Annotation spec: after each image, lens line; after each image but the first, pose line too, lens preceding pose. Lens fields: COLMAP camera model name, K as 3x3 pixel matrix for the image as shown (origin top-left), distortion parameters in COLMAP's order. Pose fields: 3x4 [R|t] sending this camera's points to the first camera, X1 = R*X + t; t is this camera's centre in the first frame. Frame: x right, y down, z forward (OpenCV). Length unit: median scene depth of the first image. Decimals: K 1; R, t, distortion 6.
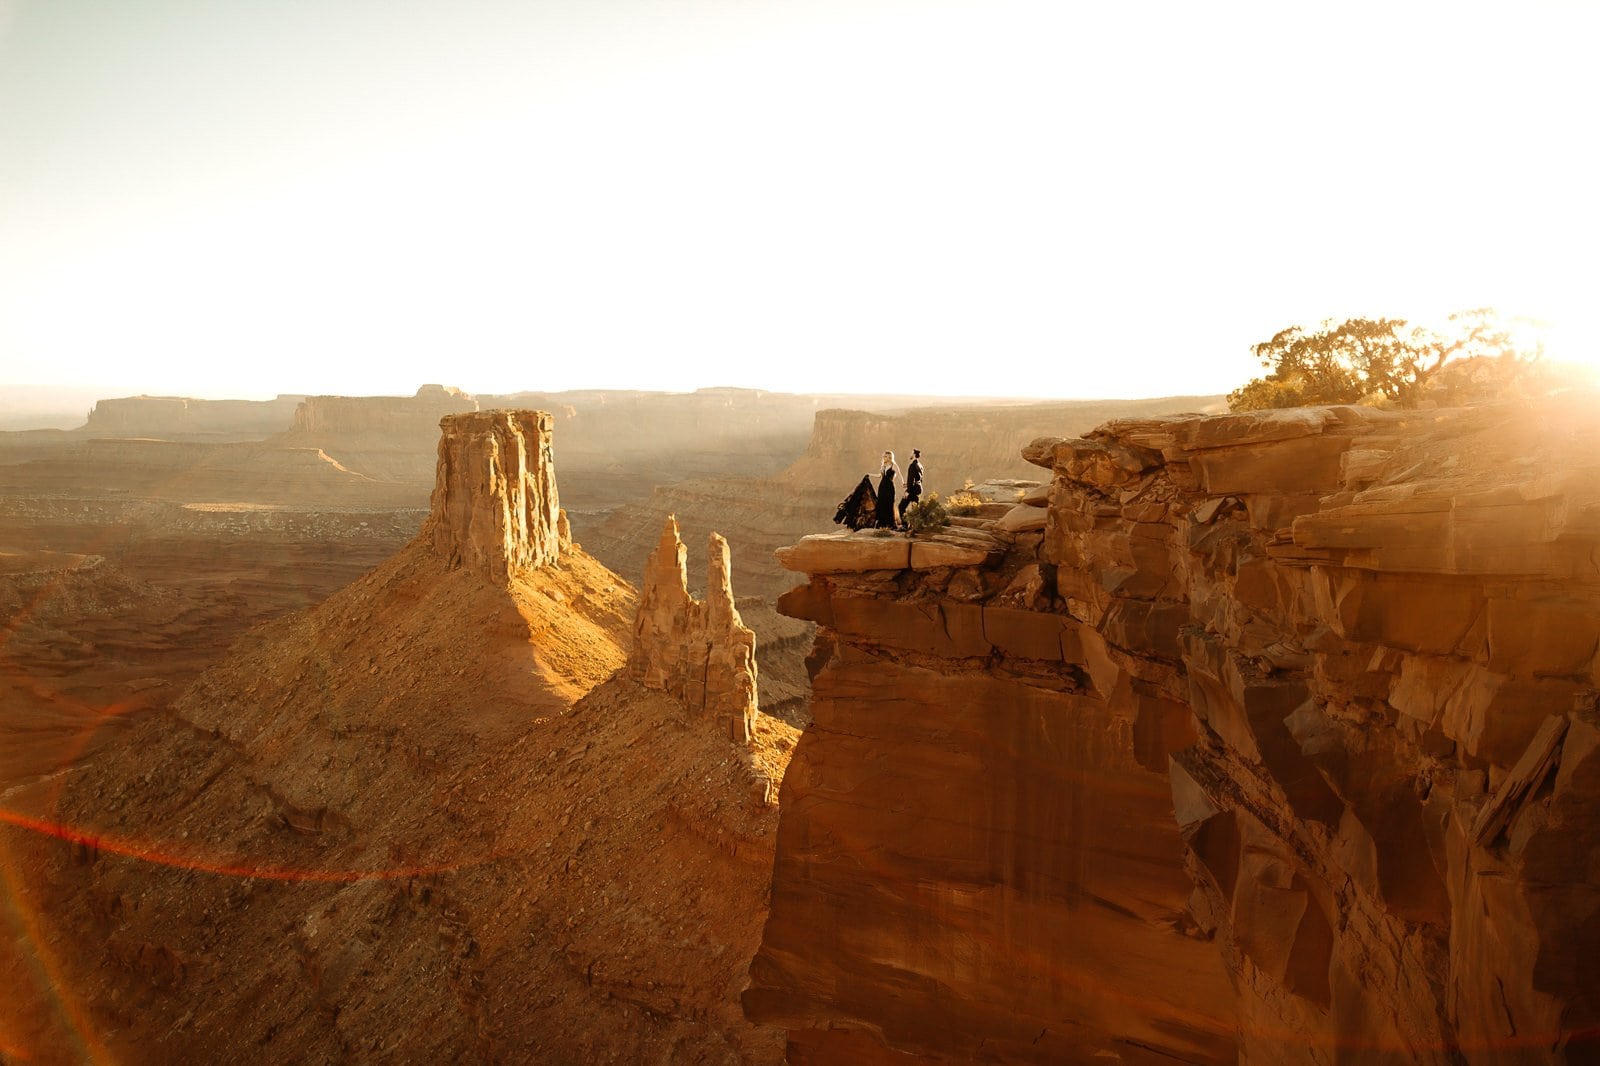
lens RADIAL K [[1115.9, 0, 788.1], [0, 1115.9, 529.4], [0, 0, 1]] dist [0.018078, -0.005584]
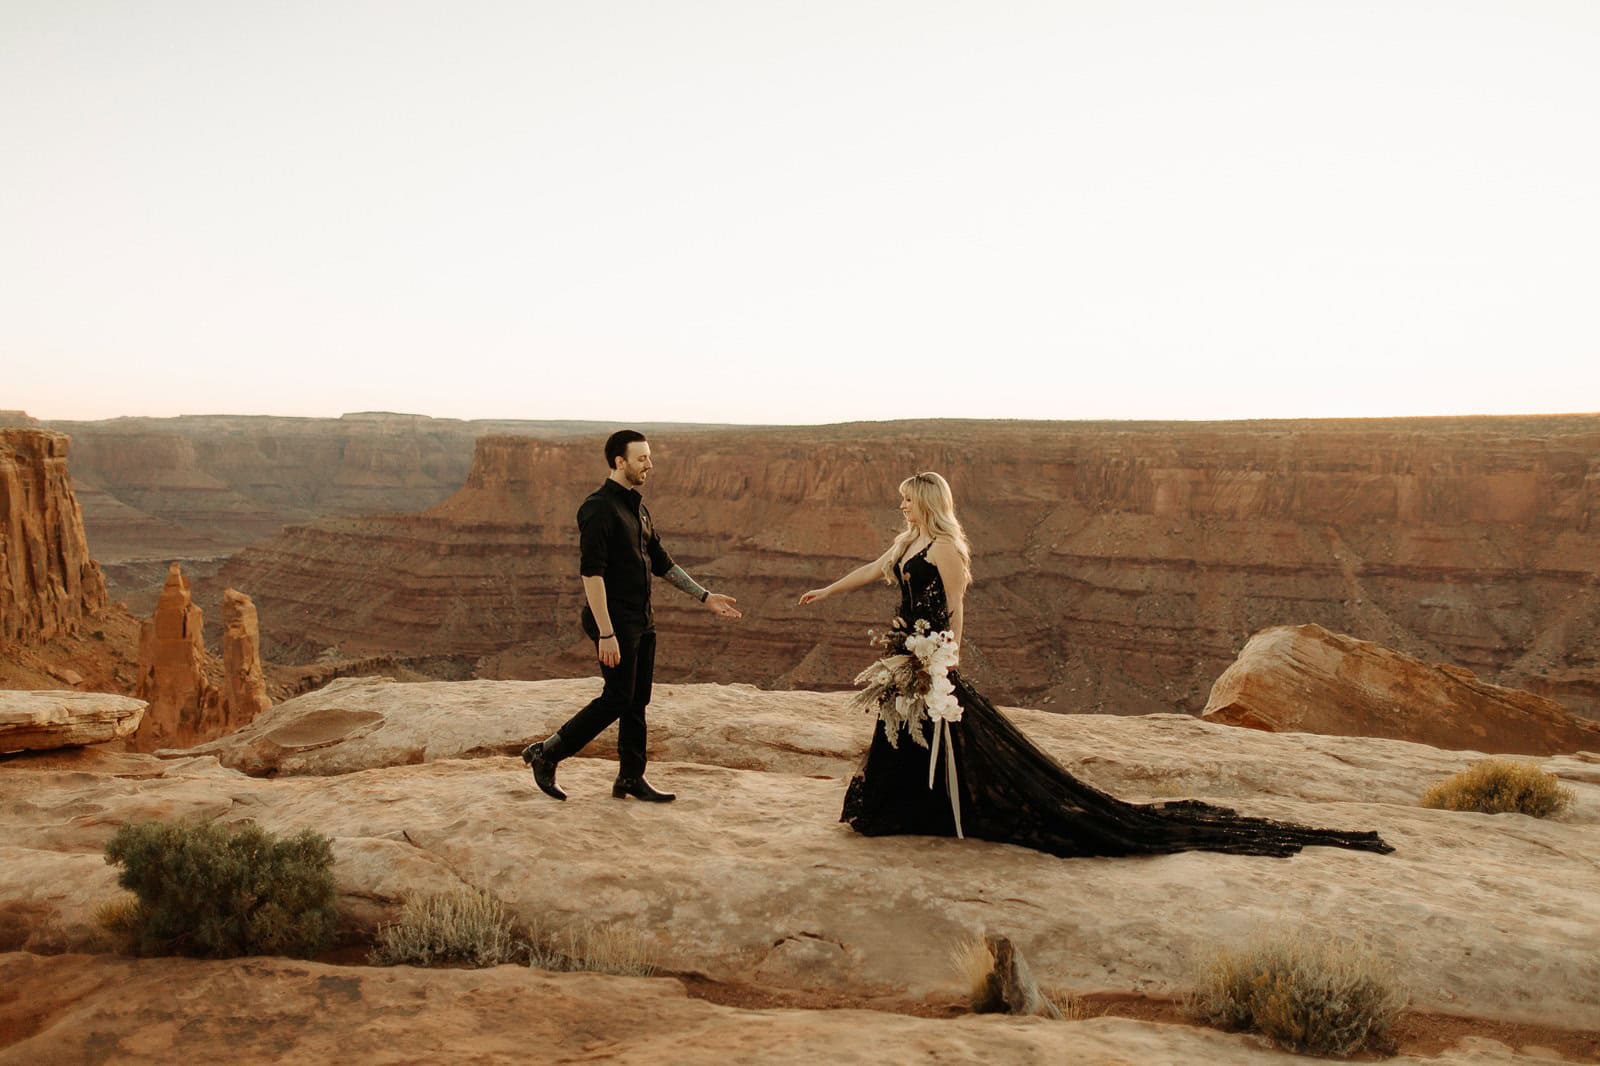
lens RADIAL K [[1131.8, 0, 825.9], [0, 1131.8, 529.6], [0, 0, 1]] dist [0.015517, -0.009116]
pose [[0.954908, -0.028944, 0.295488, 0.052520], [0.037166, 0.999061, -0.022246, -0.003010], [-0.294566, 0.032225, 0.955088, 0.127108]]
